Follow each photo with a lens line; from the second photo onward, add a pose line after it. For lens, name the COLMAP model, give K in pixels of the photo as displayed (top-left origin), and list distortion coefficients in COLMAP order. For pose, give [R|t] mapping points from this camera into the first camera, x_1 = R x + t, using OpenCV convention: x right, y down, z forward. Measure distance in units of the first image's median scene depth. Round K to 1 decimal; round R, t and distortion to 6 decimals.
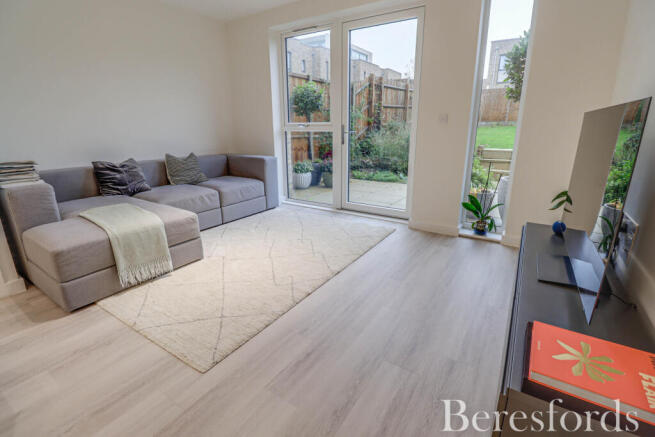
lens RADIAL K [[313.4, 0, 330.2], [0, 313.4, 210.4], [0, 0, 1]] dist [-0.014043, -0.001728]
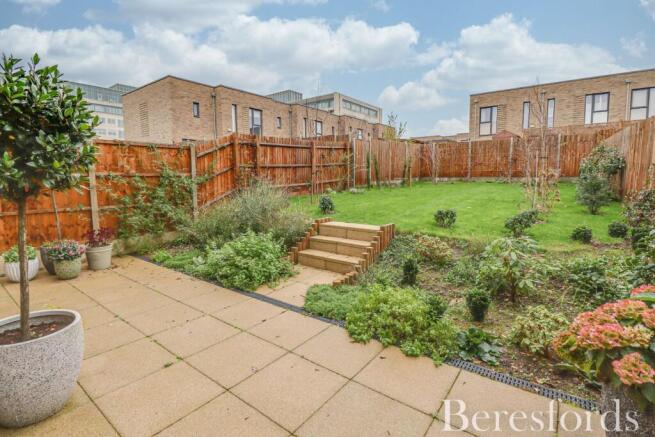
lens RADIAL K [[313.4, 0, 330.2], [0, 313.4, 210.4], [0, 0, 1]] dist [-0.014043, -0.001728]
pose [[0.997768, 0.003275, -0.066693, 0.277530], [-0.013587, 0.987860, -0.154750, -0.054394], [0.065376, 0.155311, 0.985700, 0.115899]]
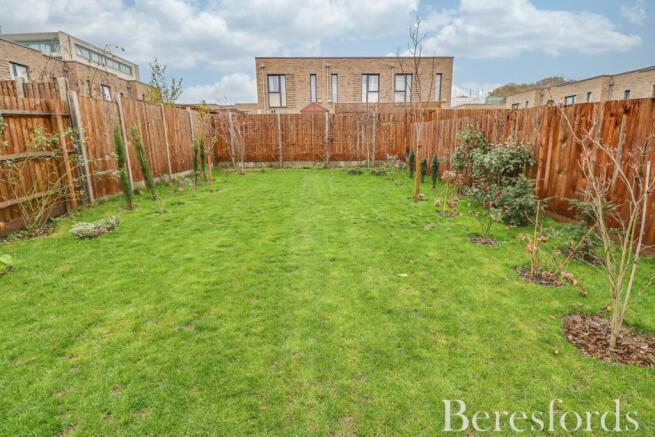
lens RADIAL K [[313.4, 0, 330.2], [0, 313.4, 210.4], [0, 0, 1]] dist [-0.014043, -0.001728]
pose [[0.816509, -0.122837, 0.564114, 0.307596], [0.158276, 0.987294, -0.014107, -0.187225], [-0.555213, 0.100805, 0.825576, 0.464267]]
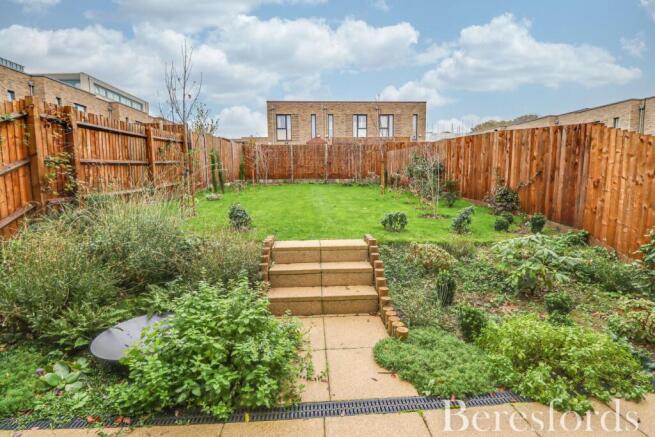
lens RADIAL K [[306.8, 0, 334.1], [0, 306.8, 205.4], [0, 0, 1]] dist [0.000730, -0.012575]
pose [[0.799622, -0.060089, 0.597489, 0.131032], [0.163388, 0.979214, -0.120183, -0.092141], [-0.577848, 0.193724, 0.792819, 0.255683]]
